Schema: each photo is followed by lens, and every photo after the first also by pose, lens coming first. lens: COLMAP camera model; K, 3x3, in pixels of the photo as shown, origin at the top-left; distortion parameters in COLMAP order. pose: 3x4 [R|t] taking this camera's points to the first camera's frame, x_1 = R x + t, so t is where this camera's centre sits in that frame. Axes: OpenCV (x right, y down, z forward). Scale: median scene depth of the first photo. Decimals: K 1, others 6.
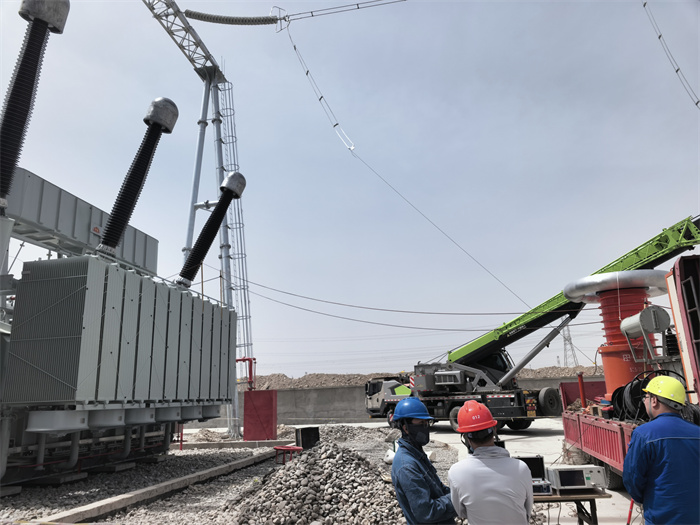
lens RADIAL K [[491.2, 0, 350.0], [0, 491.2, 262.5], [0, 0, 1]] dist [-0.003219, -0.045629]
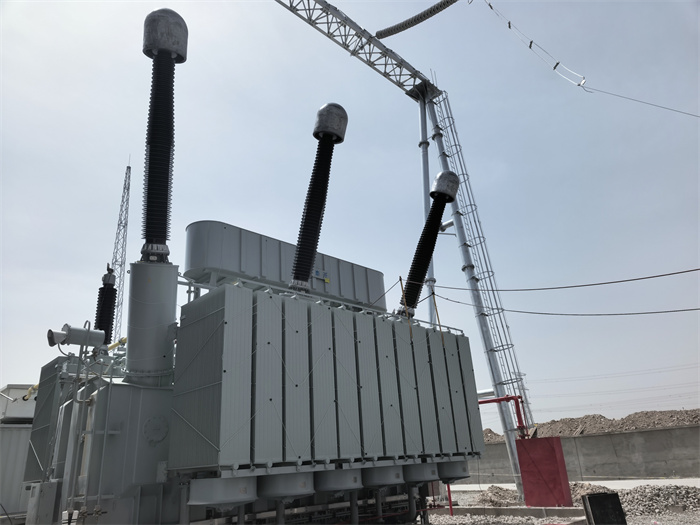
lens RADIAL K [[505.4, 0, 350.9], [0, 505.4, 273.4], [0, 0, 1]] dist [-0.008936, 0.000226]
pose [[0.824789, -0.212266, -0.524087, 0.046119], [0.179045, 0.977212, -0.114016, 0.053660], [0.536345, 0.000204, 0.843999, 0.202919]]
